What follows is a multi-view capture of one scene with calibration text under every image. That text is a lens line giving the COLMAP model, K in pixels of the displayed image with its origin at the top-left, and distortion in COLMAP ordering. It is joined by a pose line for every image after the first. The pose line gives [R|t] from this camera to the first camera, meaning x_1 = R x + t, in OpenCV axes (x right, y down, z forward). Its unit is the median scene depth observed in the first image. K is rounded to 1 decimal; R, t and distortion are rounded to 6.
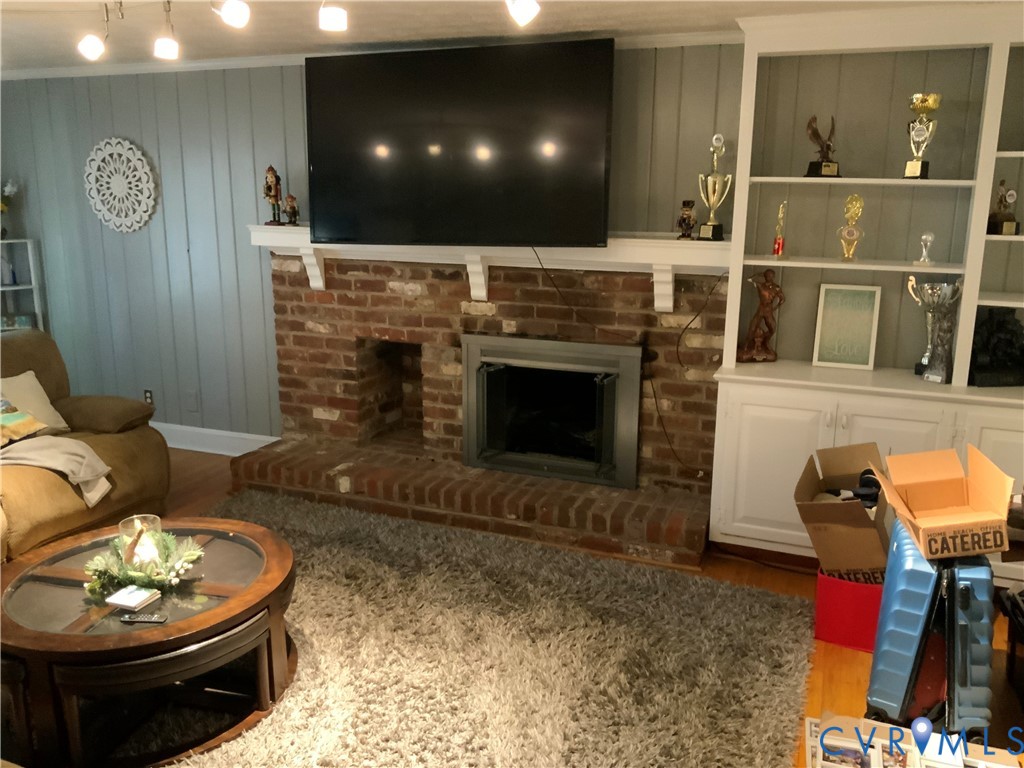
lens RADIAL K [[845.1, 0, 511.9], [0, 845.1, 381.3], [0, 0, 1]] dist [0.085287, -0.162551]
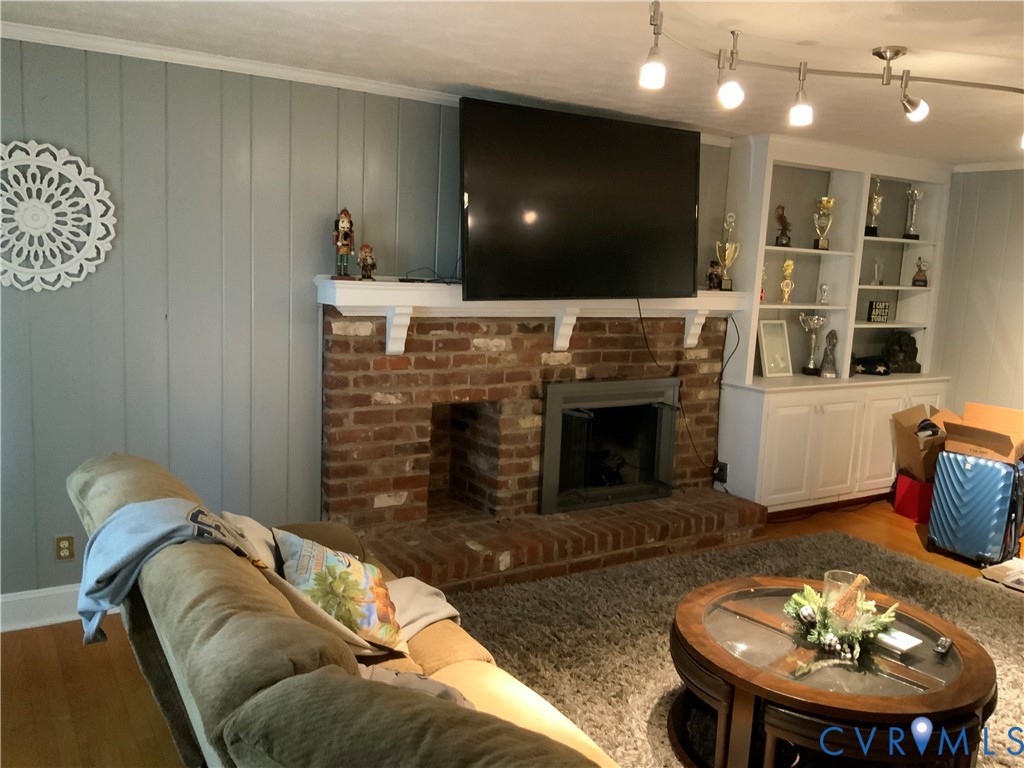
lens RADIAL K [[845.1, 0, 513.3], [0, 845.1, 381.9], [0, 0, 1]] dist [0.085287, -0.162551]
pose [[0.589211, -0.102663, 0.801430, -0.858534], [0.138108, 0.990094, 0.025294, -0.086788], [-0.796088, 0.095780, 0.597553, 0.404449]]
